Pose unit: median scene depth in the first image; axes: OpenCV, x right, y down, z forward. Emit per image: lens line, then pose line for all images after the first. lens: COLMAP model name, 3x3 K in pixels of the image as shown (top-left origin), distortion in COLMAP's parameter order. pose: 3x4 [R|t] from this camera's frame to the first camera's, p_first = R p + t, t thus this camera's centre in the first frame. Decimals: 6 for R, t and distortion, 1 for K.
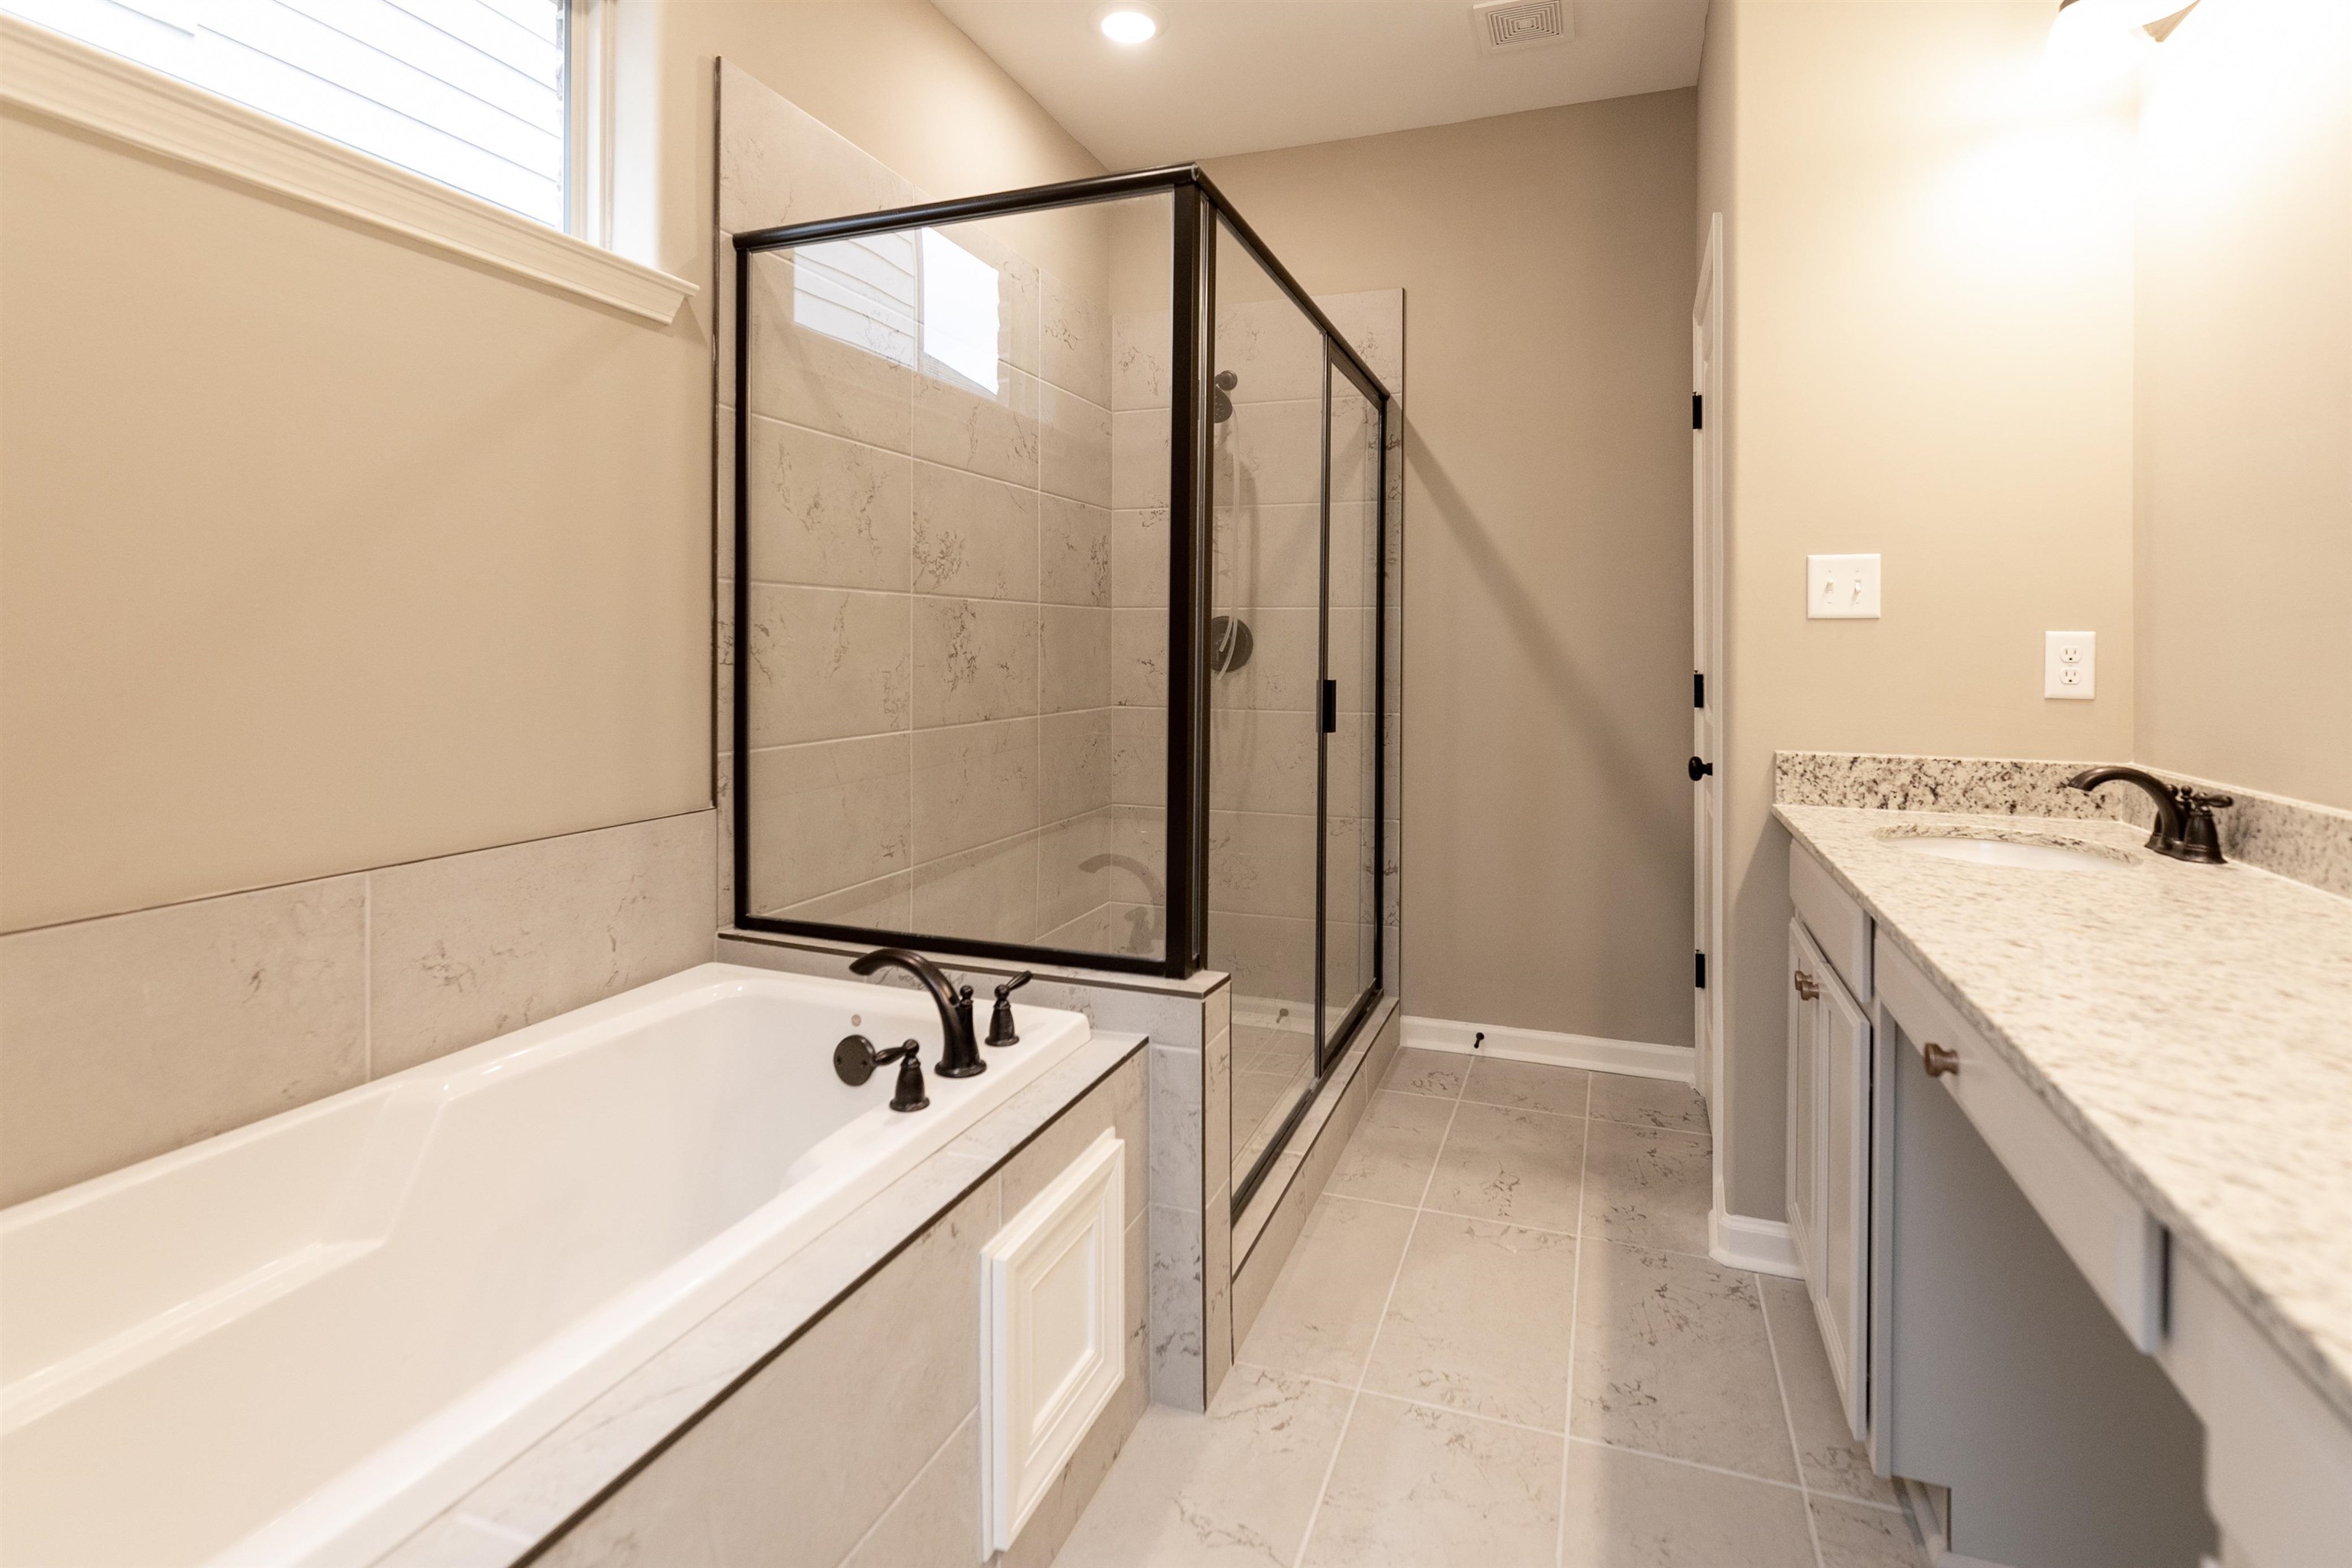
lens RADIAL K [[1136.0, 0, 1204.8], [0, 1136.0, 645.3], [0, 0, 1]] dist [-0.000842, -0.000045]
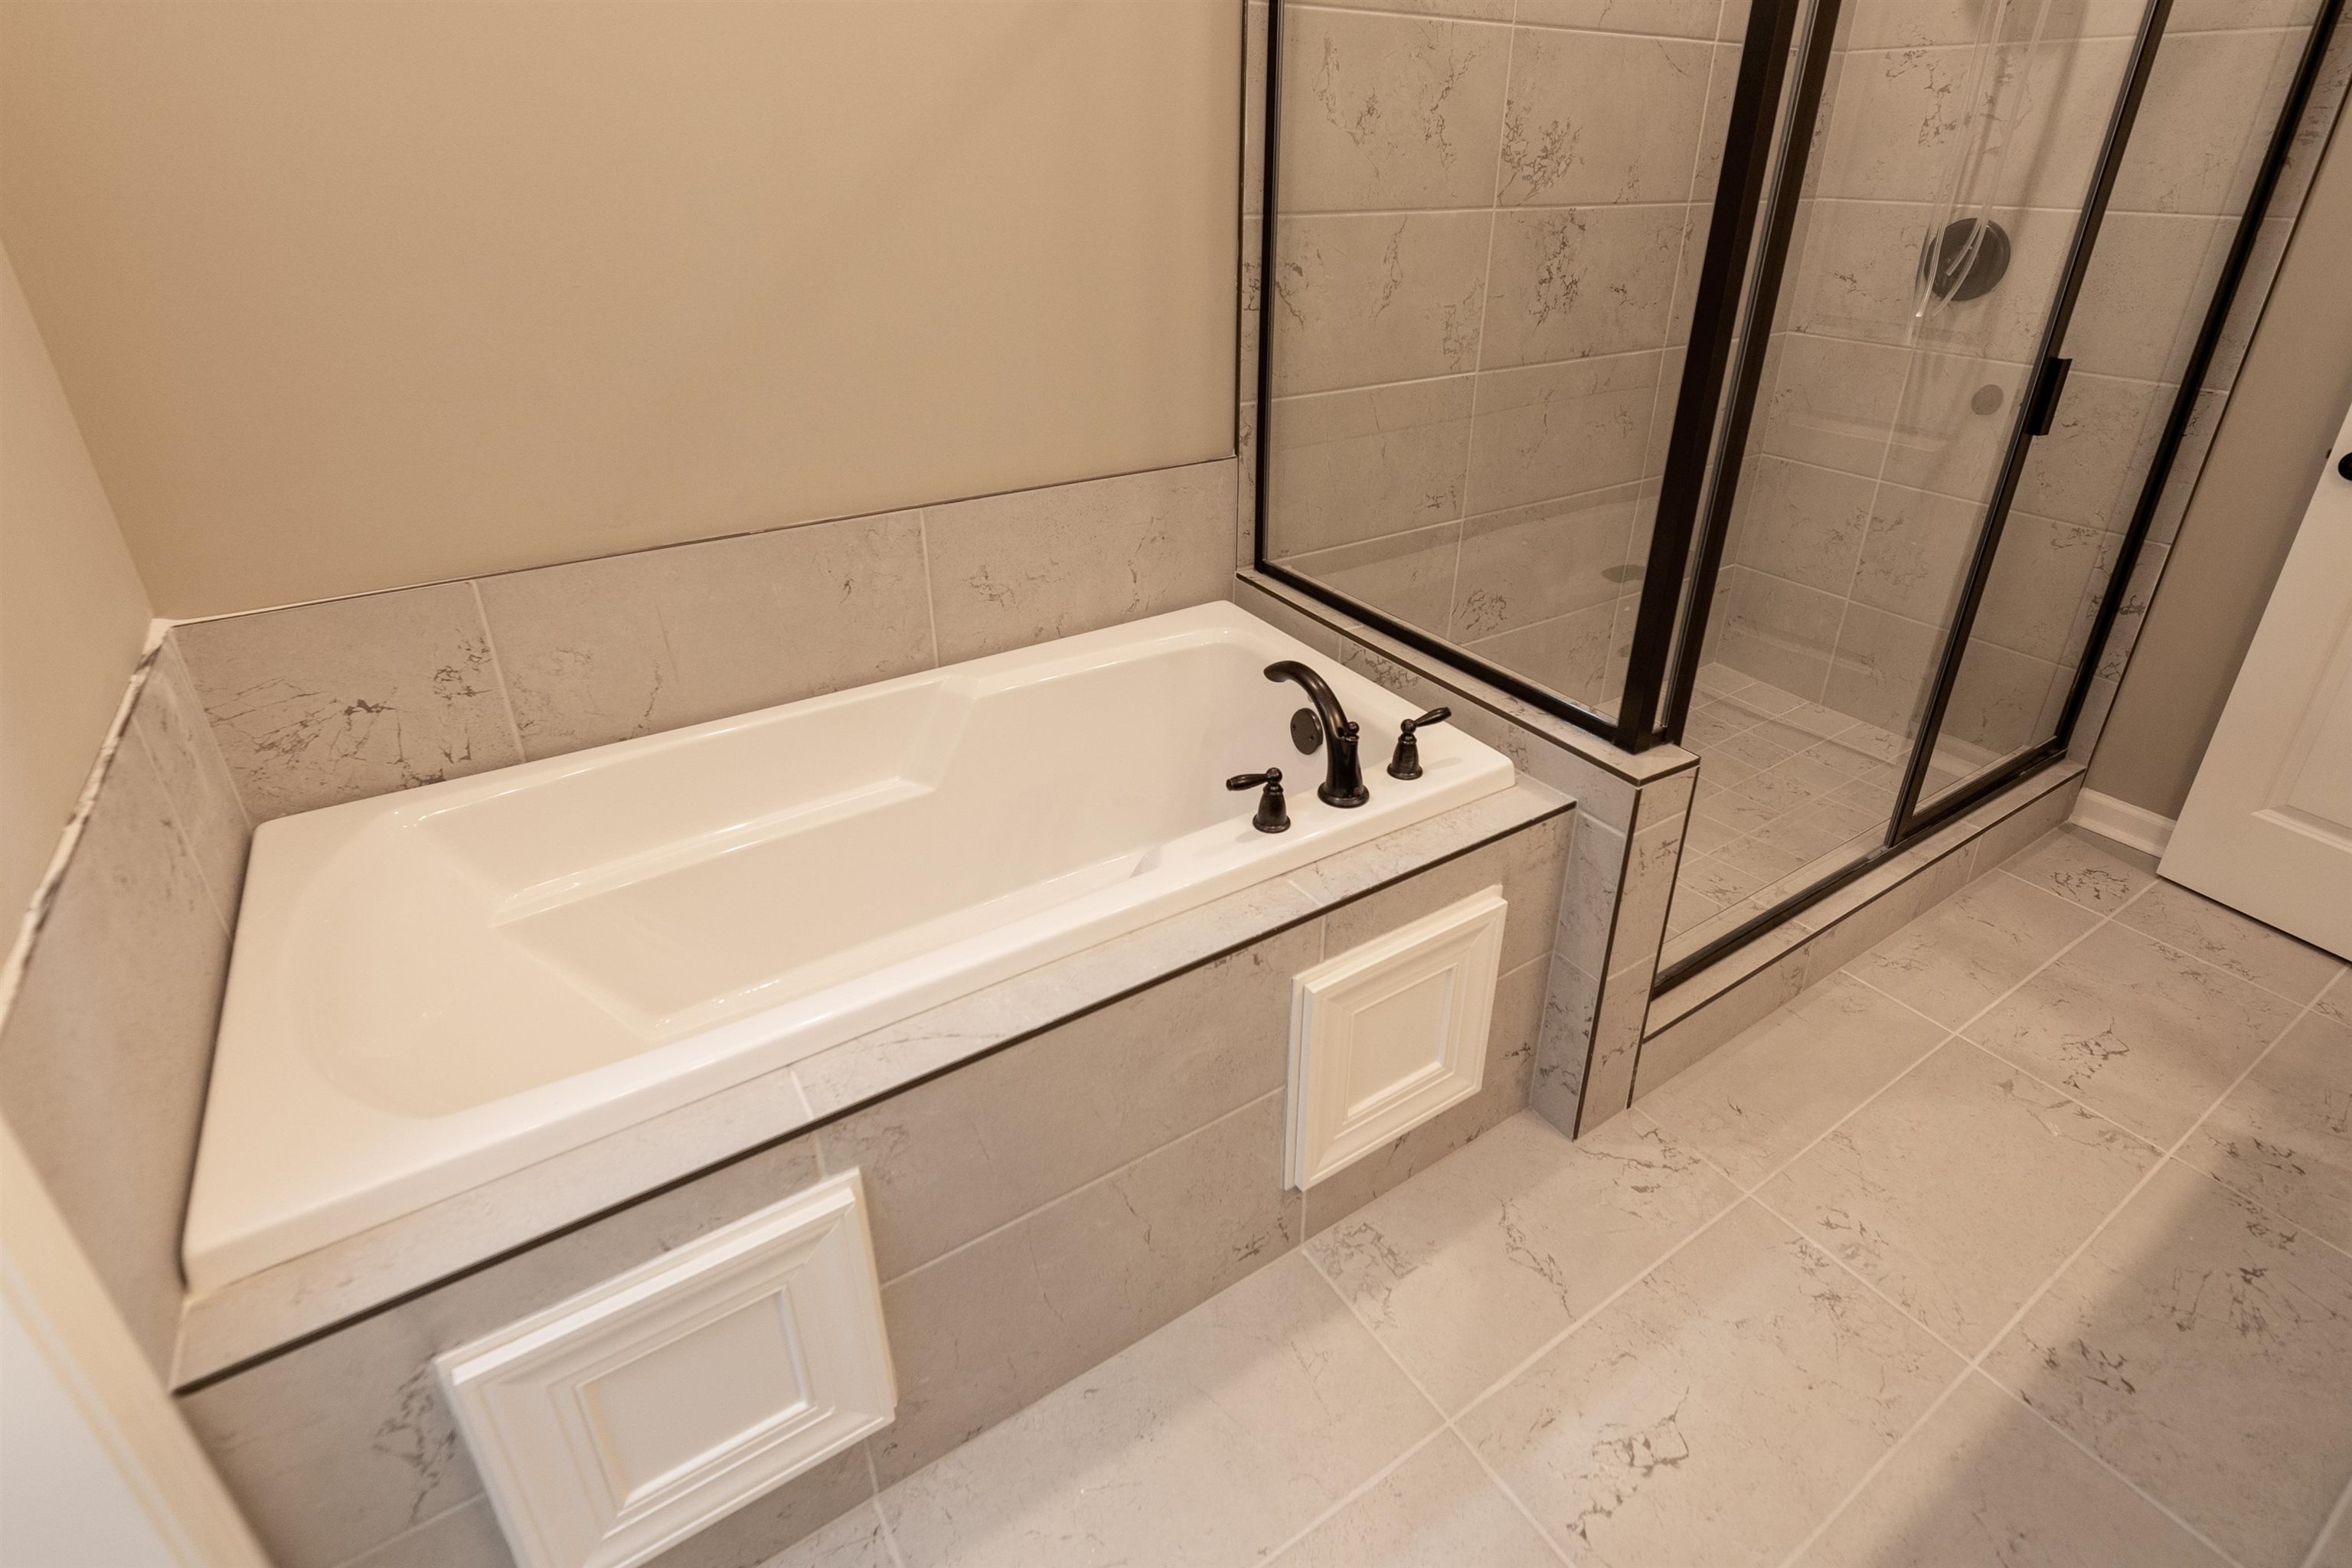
lens RADIAL K [[1140.7, 0, 1182.3], [0, 1140.7, 691.4], [0, 0, 1]] dist [-0.001184, 0.000187]
pose [[0.803667, 0.252209, -0.538990, 0.147880], [-0.004044, 0.908038, 0.418868, -0.102414], [0.595066, -0.334451, 0.730780, 0.158748]]
